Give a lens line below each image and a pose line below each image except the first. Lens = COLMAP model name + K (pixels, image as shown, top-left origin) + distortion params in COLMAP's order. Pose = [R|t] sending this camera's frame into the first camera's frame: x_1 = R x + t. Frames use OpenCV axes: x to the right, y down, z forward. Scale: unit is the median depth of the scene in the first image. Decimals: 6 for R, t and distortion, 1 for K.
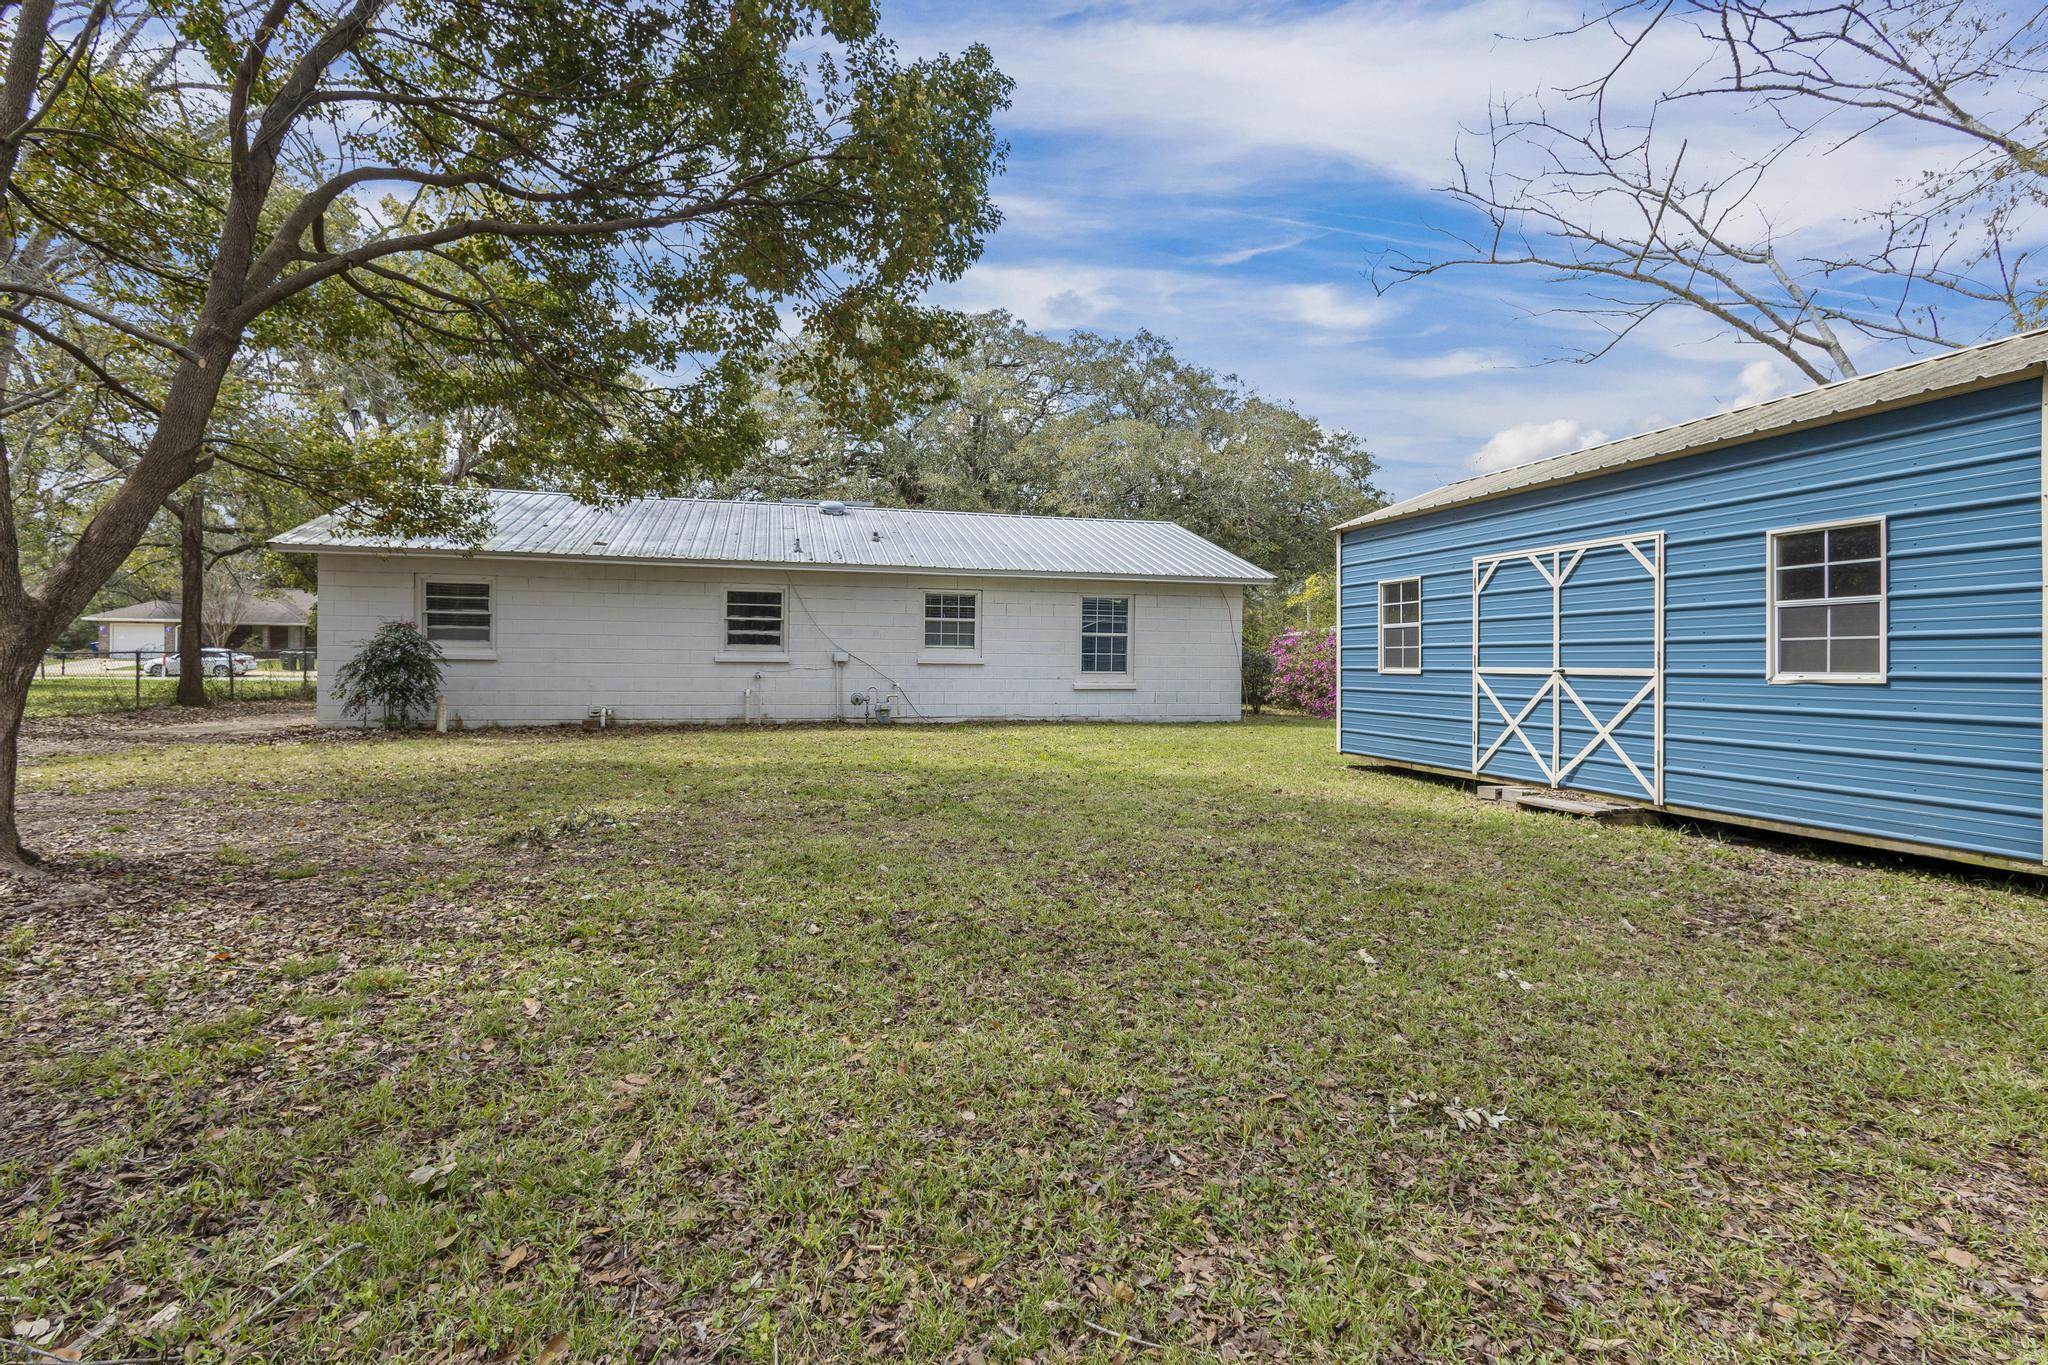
lens RADIAL K [[943.1, 0, 1021.9], [0, 943.1, 668.4], [0, 0, 1]] dist [0.008369, -0.000155]
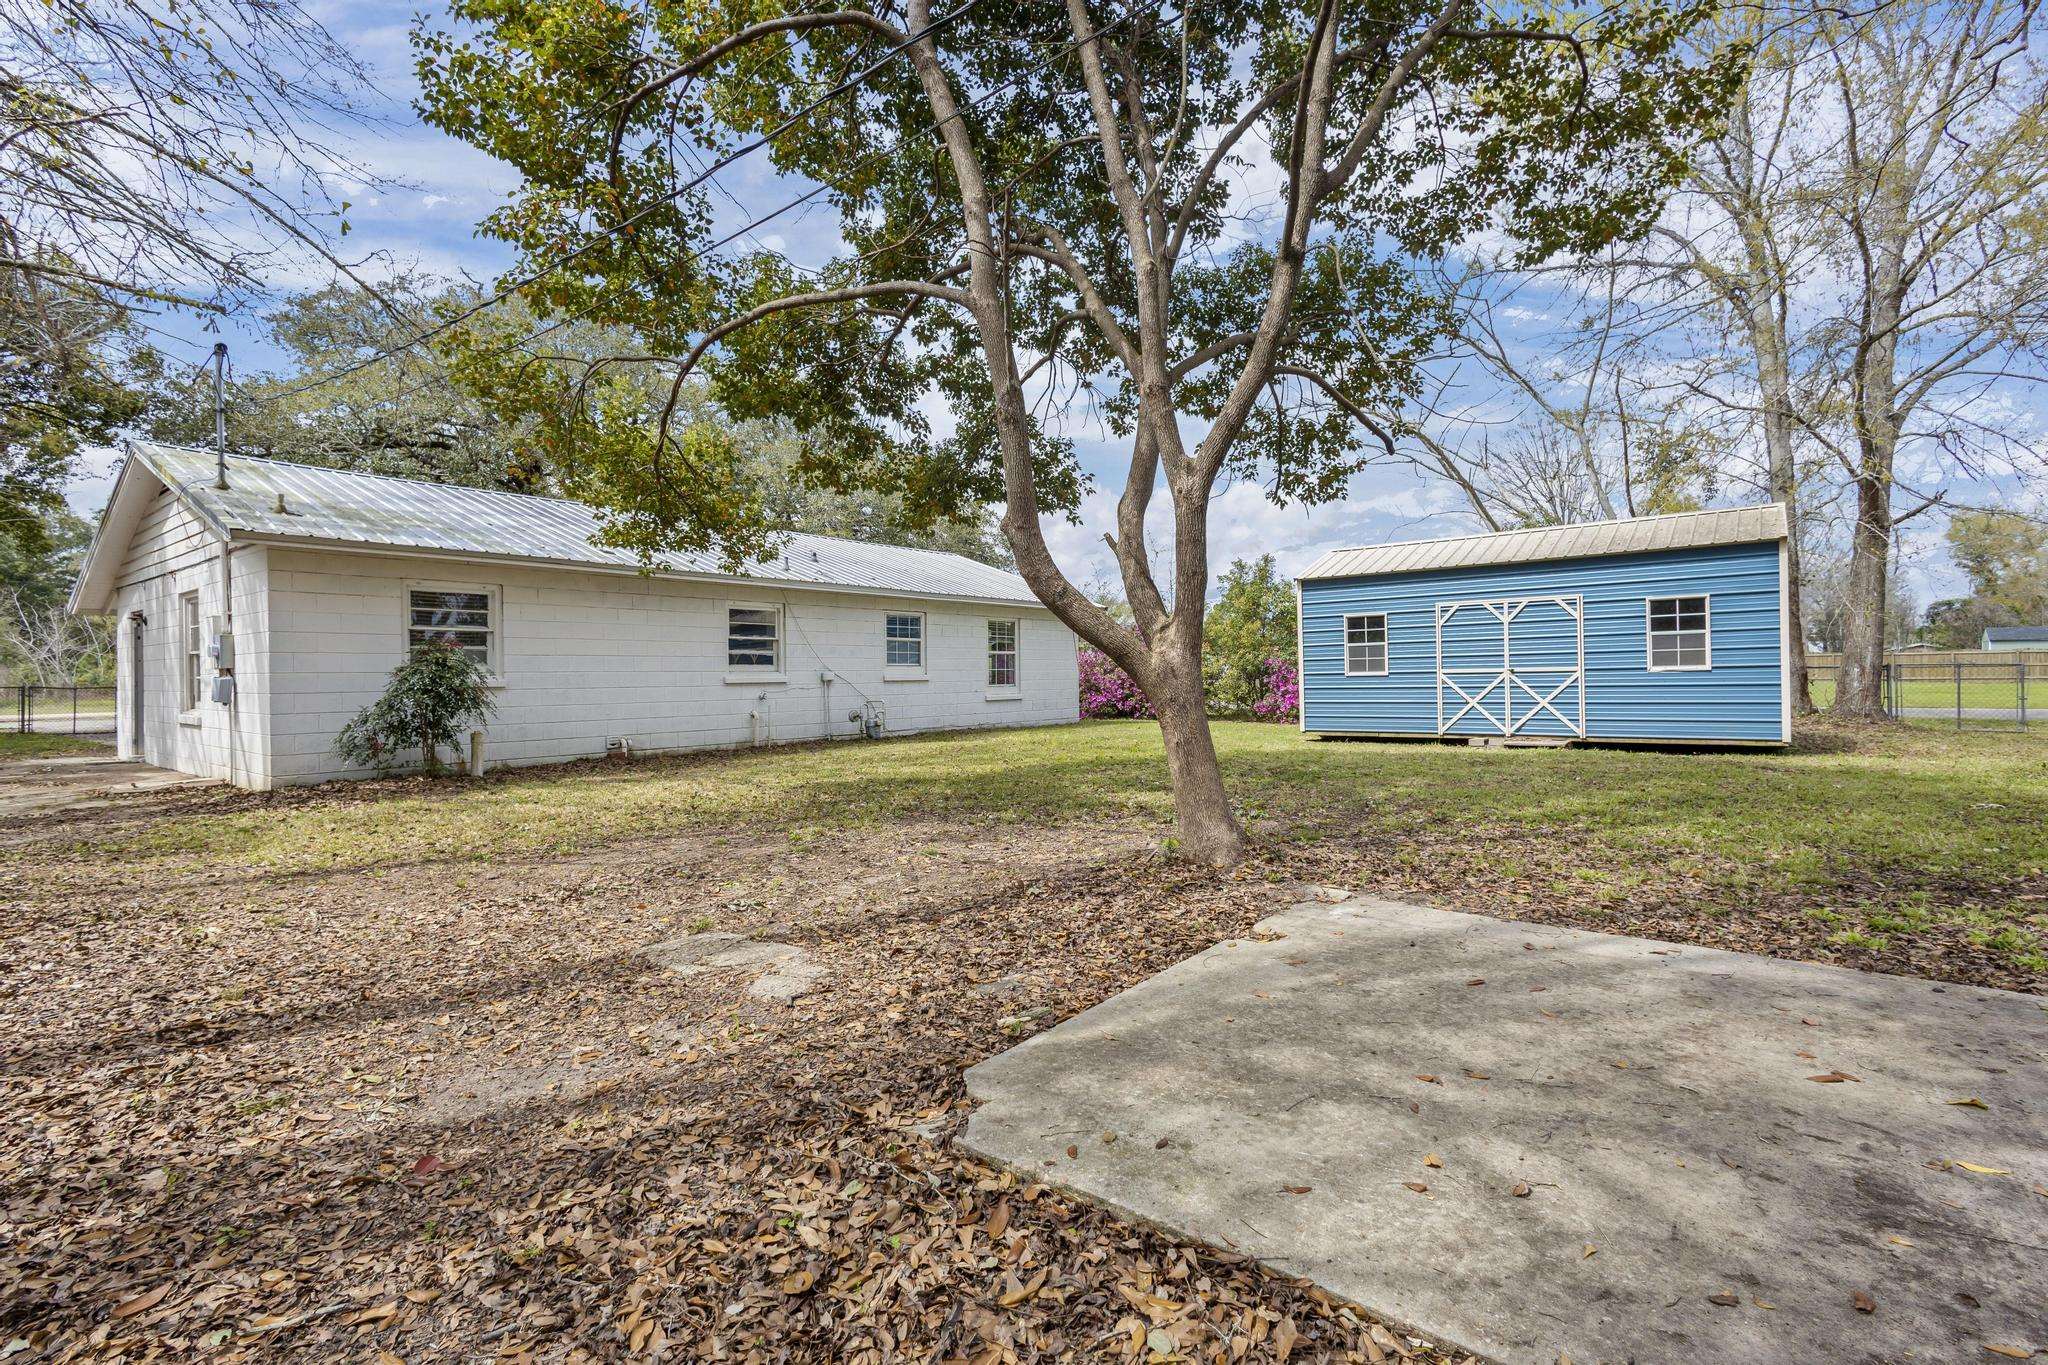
lens RADIAL K [[943.1, 0, 1021.9], [0, 943.1, 682.3], [0, 0, 1]] dist [0.008369, -0.000155]
pose [[0.805630, -0.023873, 0.591937, -1.192002], [0.027808, 0.999610, 0.002468, -0.003451], [-0.591766, 0.014473, 0.805980, 0.115845]]
